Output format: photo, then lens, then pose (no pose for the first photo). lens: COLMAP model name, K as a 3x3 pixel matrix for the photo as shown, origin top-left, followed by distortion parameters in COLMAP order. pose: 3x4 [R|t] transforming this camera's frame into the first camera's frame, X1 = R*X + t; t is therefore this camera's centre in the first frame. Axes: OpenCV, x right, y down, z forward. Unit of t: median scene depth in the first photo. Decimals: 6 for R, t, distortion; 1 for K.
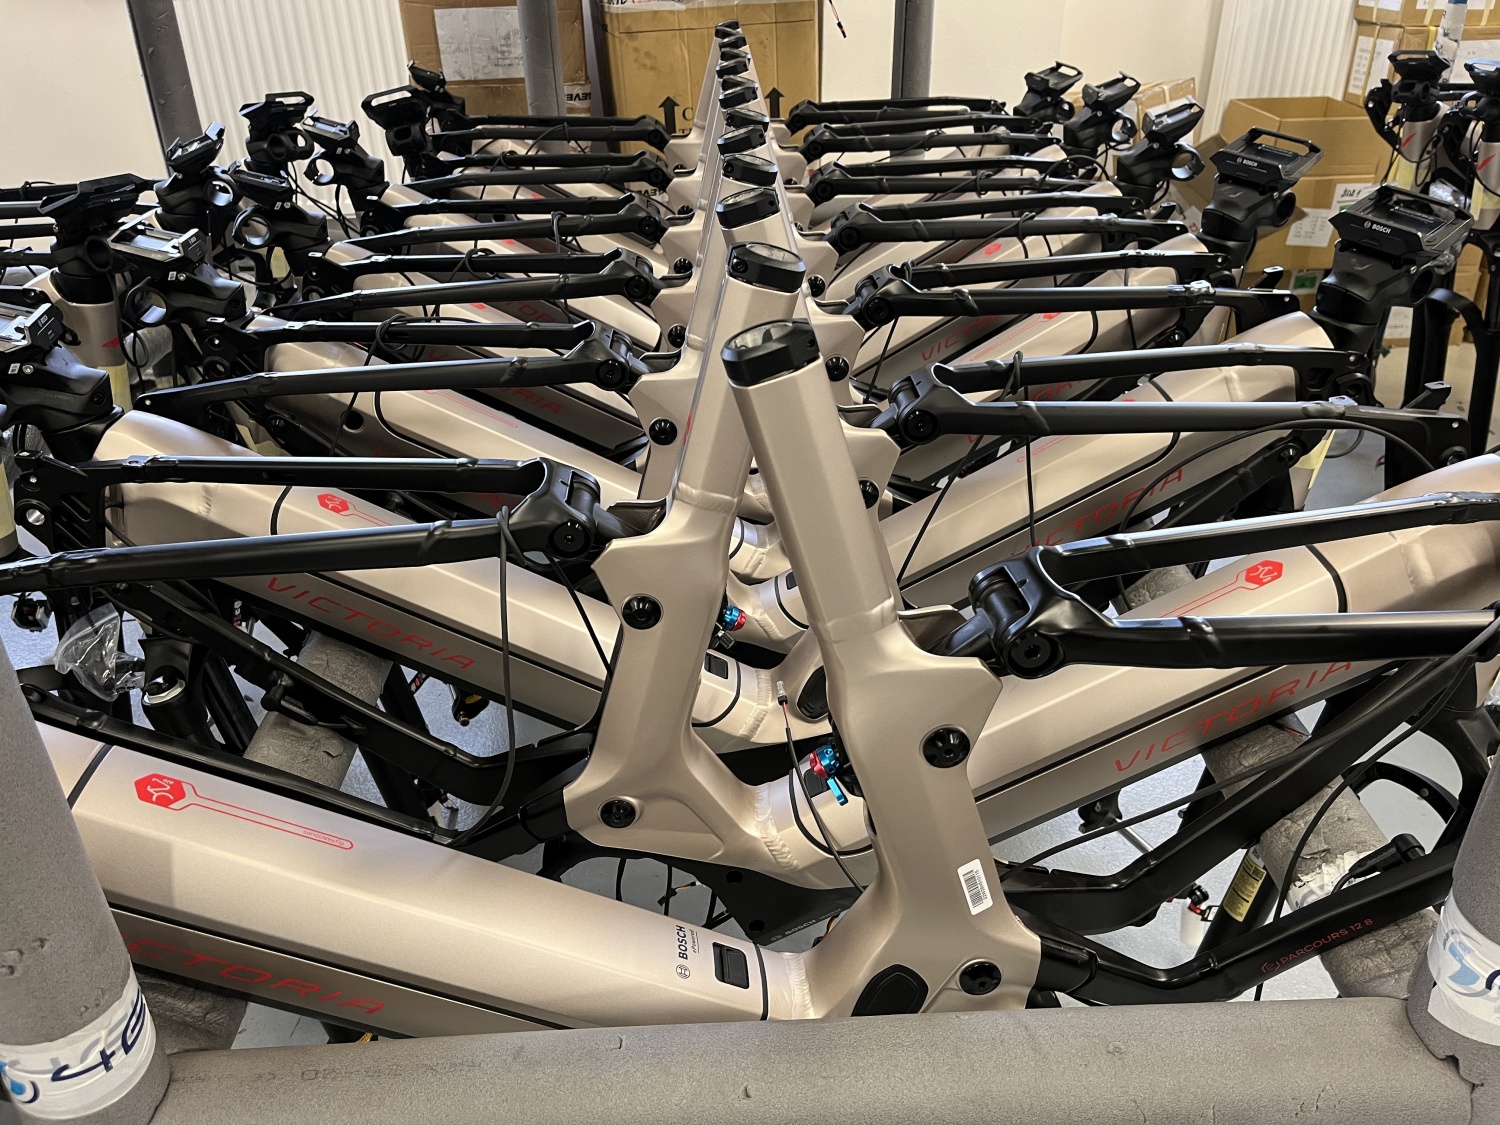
lens RADIAL K [[1130.9, 0, 750.8], [0, 1130.9, 571.3], [0, 0, 1]] dist [0.063921, -0.096154]
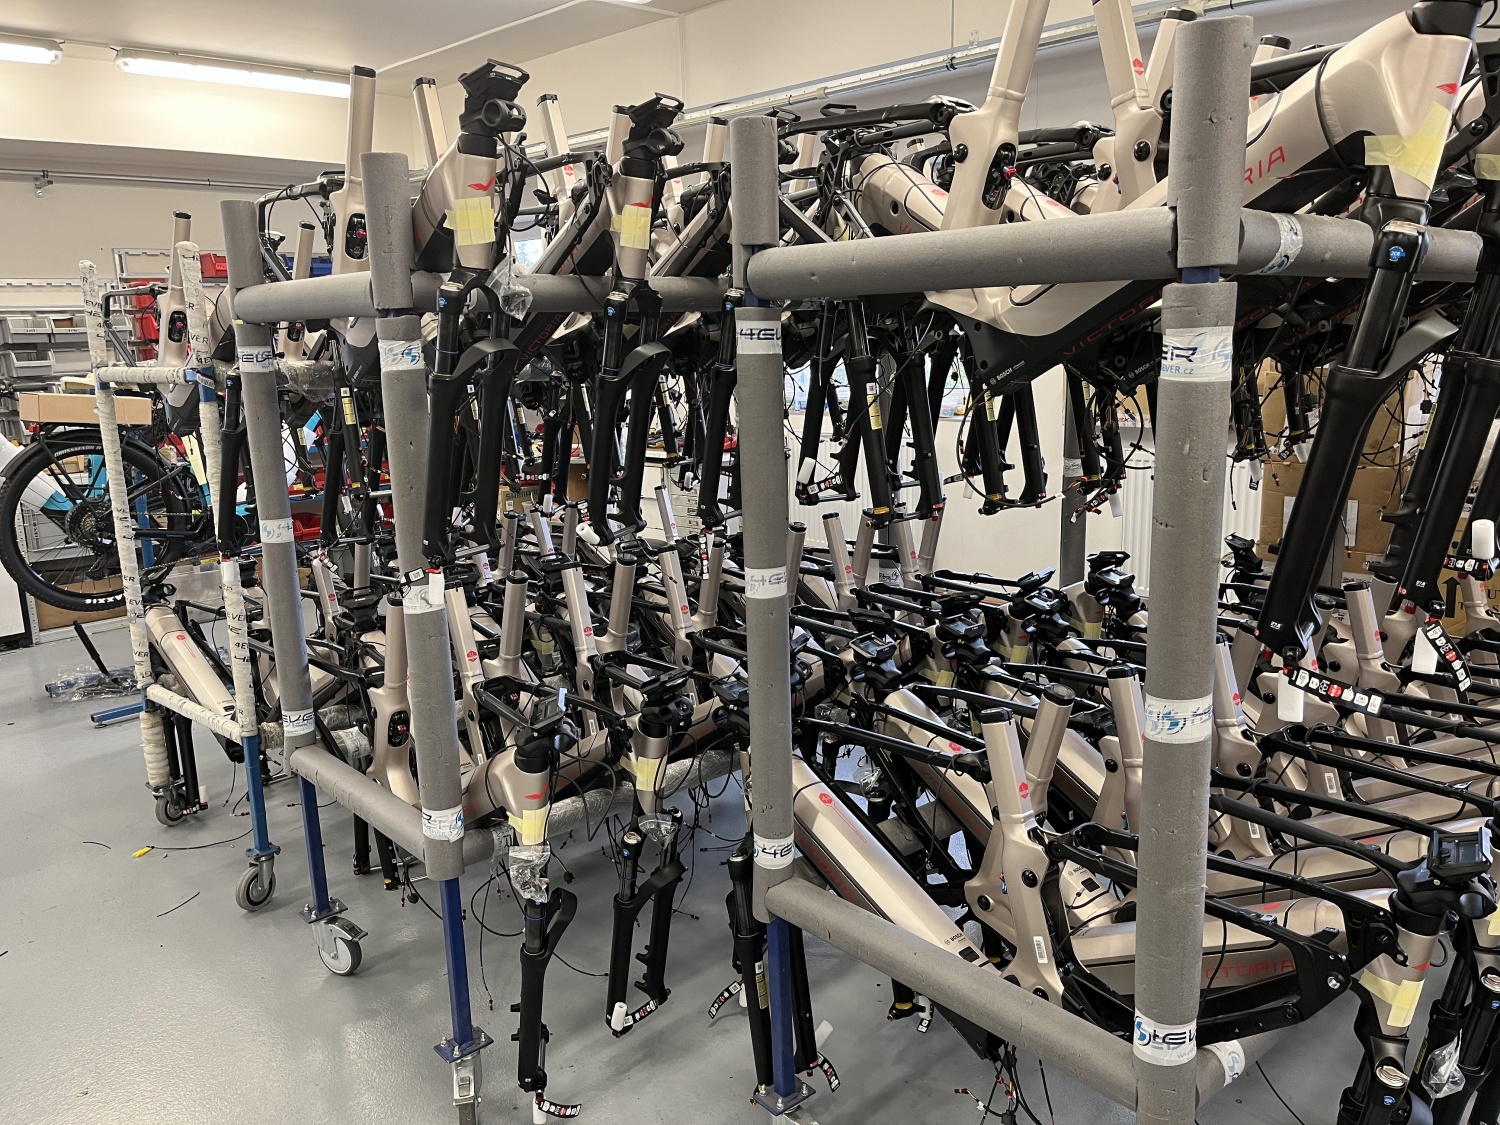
lens RADIAL K [[1130.9, 0, 750.8], [0, 1130.9, 571.3], [0, 0, 1]] dist [0.063921, -0.096154]
pose [[0.632704, 0.164376, -0.756747, 1.120424], [-0.377488, 0.918713, -0.116055, 0.039164], [0.676157, 0.359092, 0.643324, -0.953769]]
